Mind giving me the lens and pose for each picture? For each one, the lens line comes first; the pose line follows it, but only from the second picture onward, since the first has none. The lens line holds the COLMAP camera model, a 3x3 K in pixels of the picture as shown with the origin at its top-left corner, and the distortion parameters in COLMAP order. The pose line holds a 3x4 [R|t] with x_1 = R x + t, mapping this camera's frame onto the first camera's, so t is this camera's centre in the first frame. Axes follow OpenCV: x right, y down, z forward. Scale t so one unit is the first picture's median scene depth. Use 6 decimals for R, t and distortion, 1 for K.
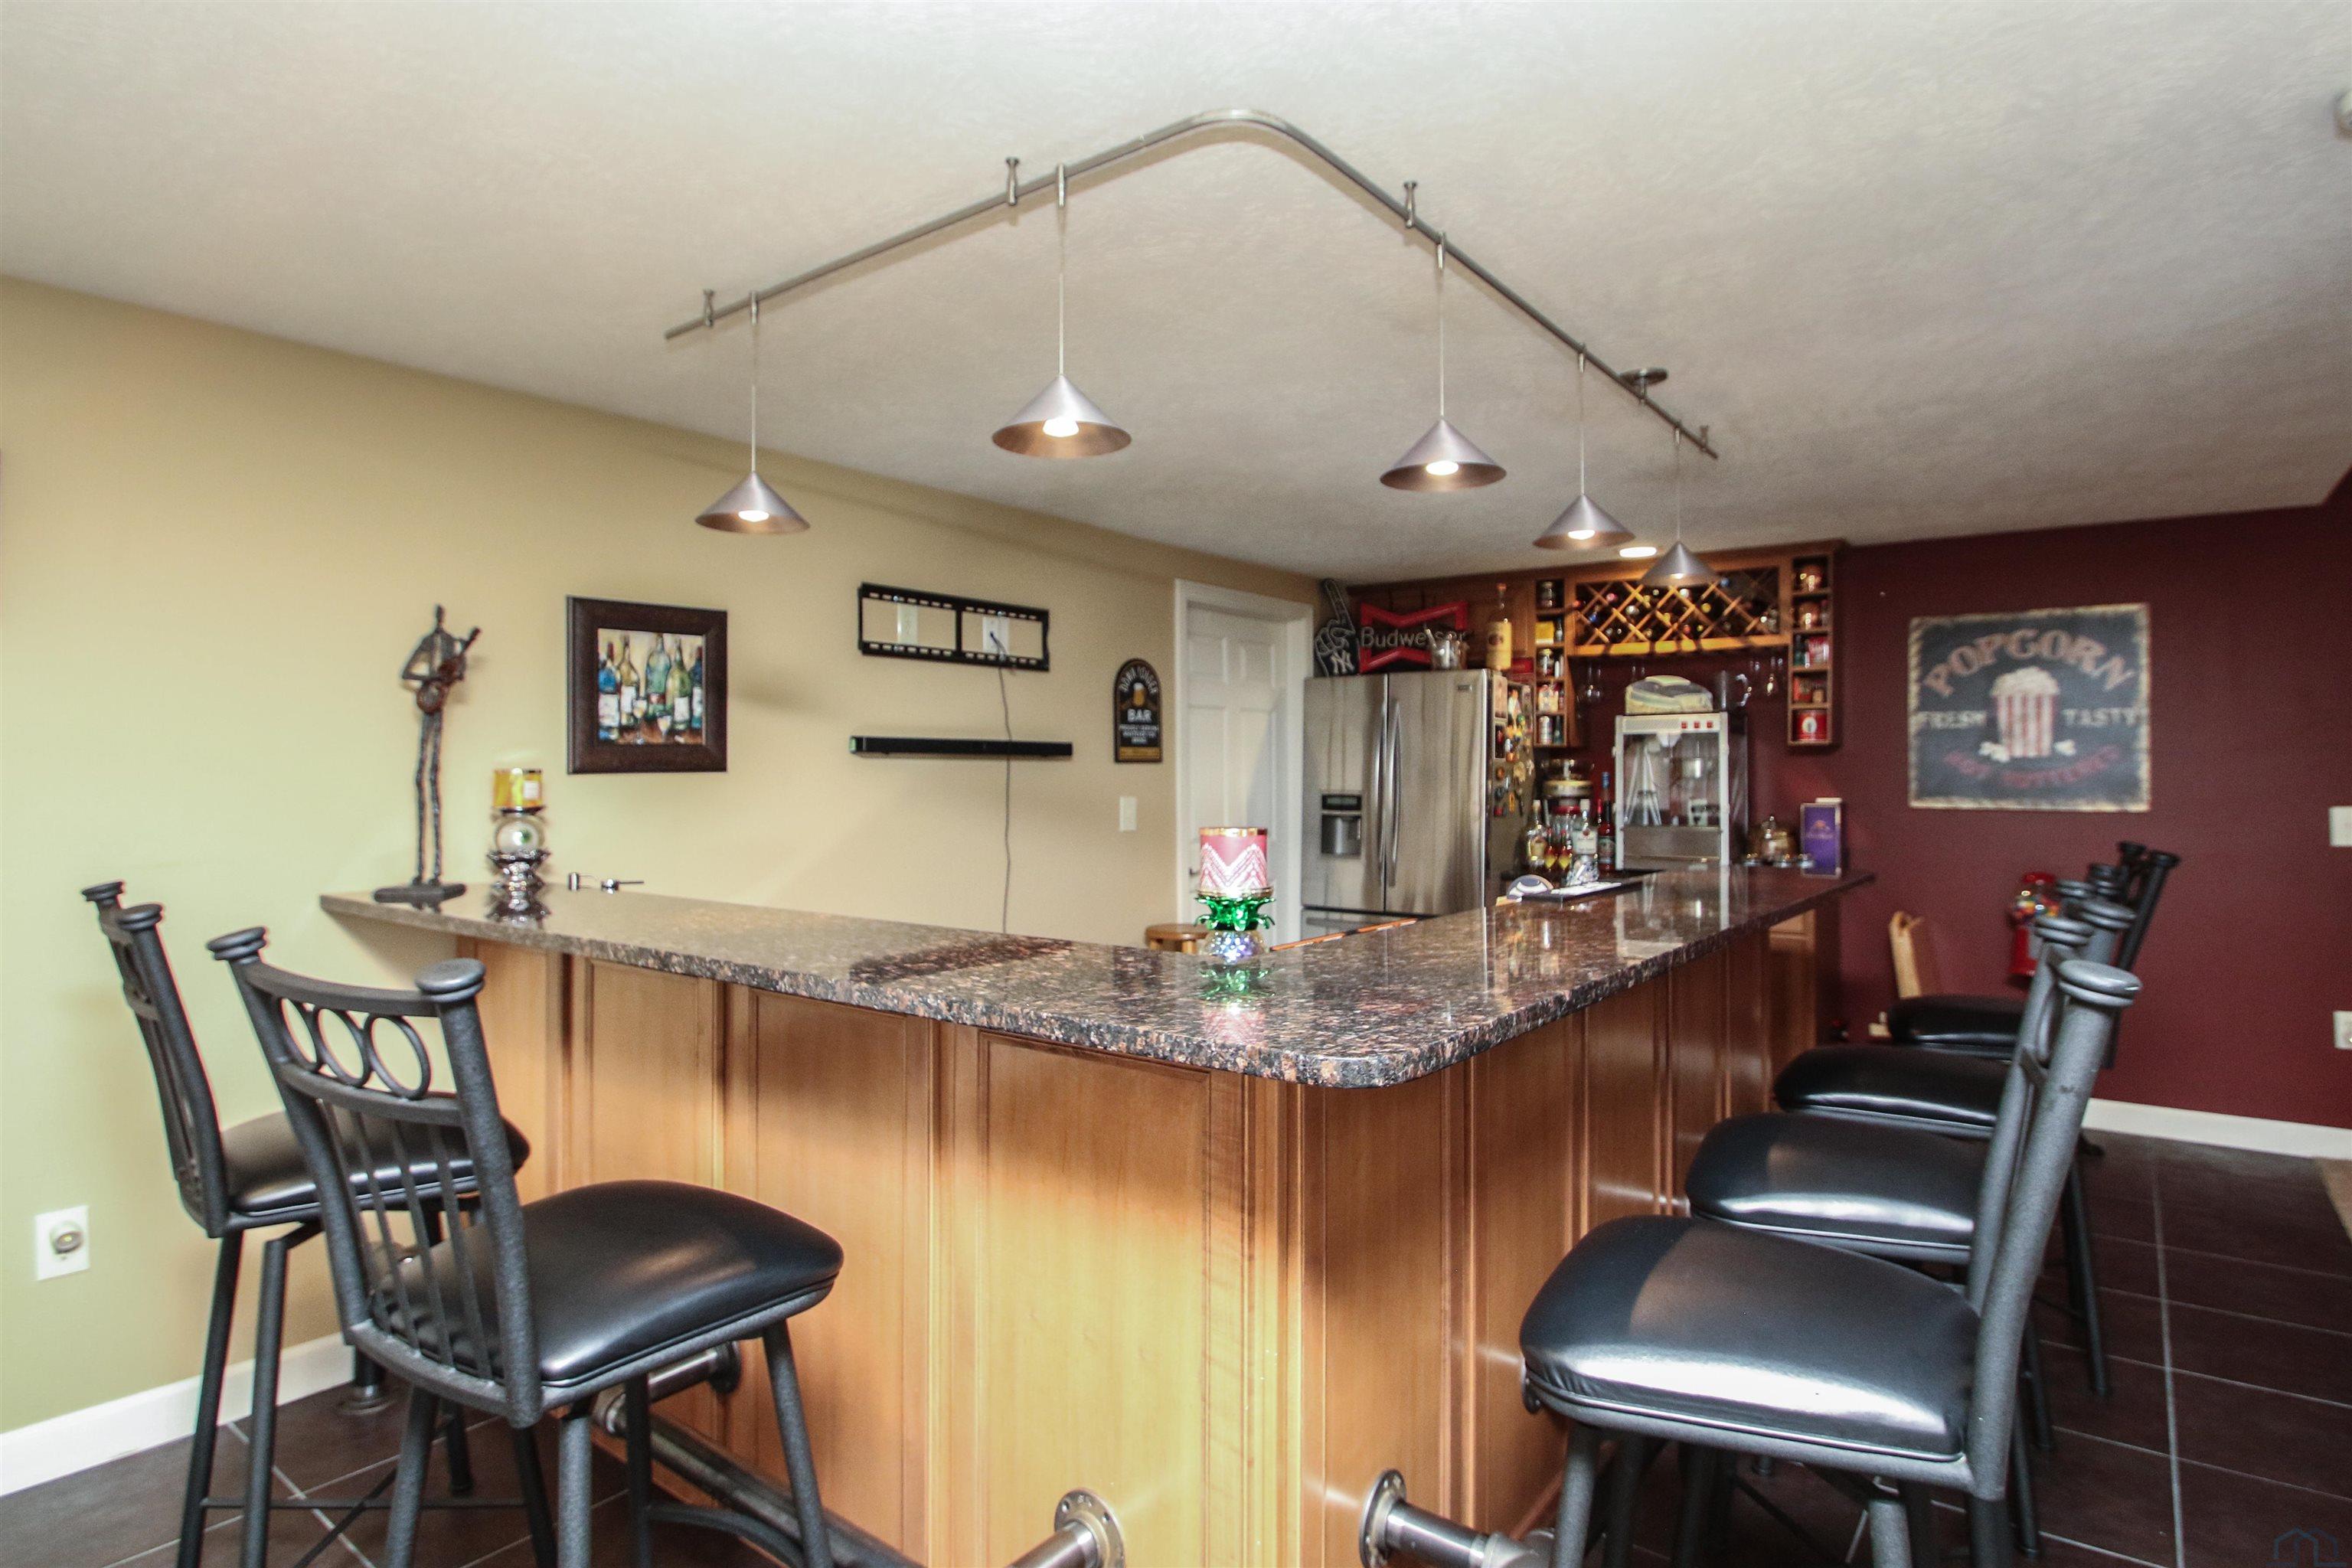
lens RADIAL K [[1214.7, 0, 1176.0], [0, 1214.7, 784.0], [0, 0, 1]] dist [0.002511, 0.000428]
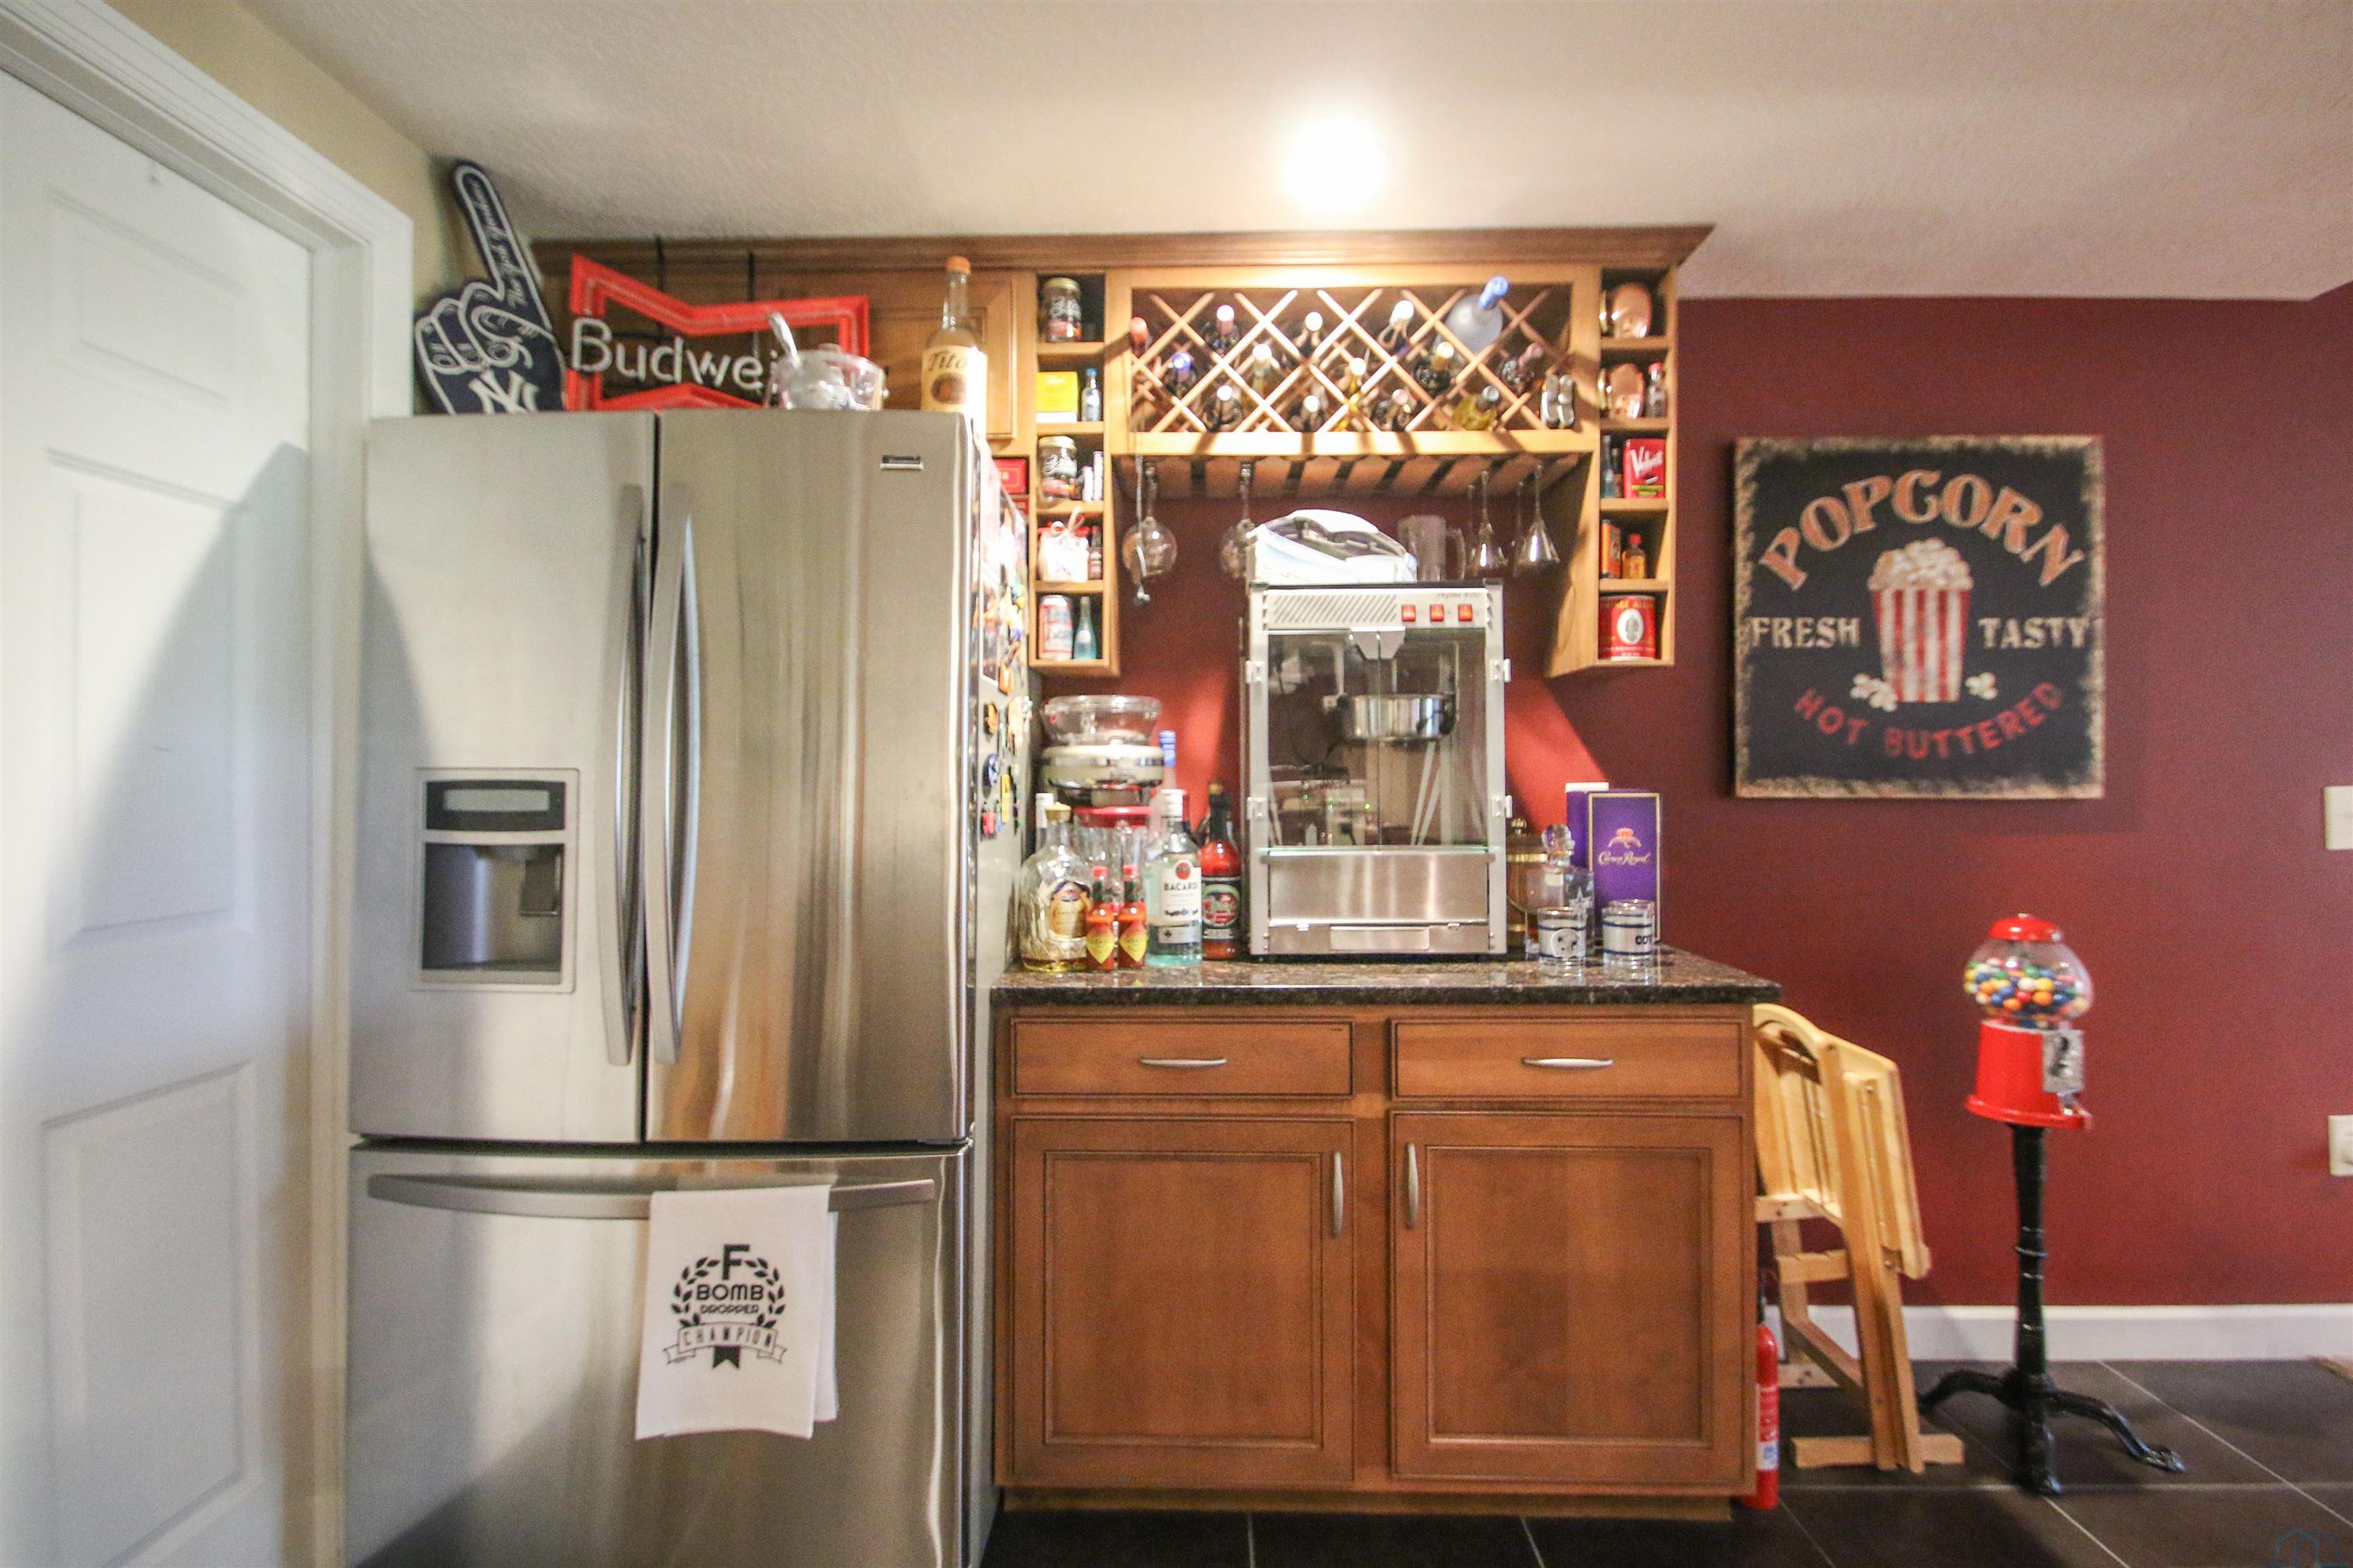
lens RADIAL K [[1103.6, 0, 1176.5], [0, 1103.6, 784.0], [0, 0, 1]] dist [0.014250, 0.000176]
pose [[0.814336, -0.003709, 0.580382, 0.128482], [0.005137, 0.999986, -0.000817, 0.012537], [-0.580371, 0.003647, 0.814344, 0.755754]]
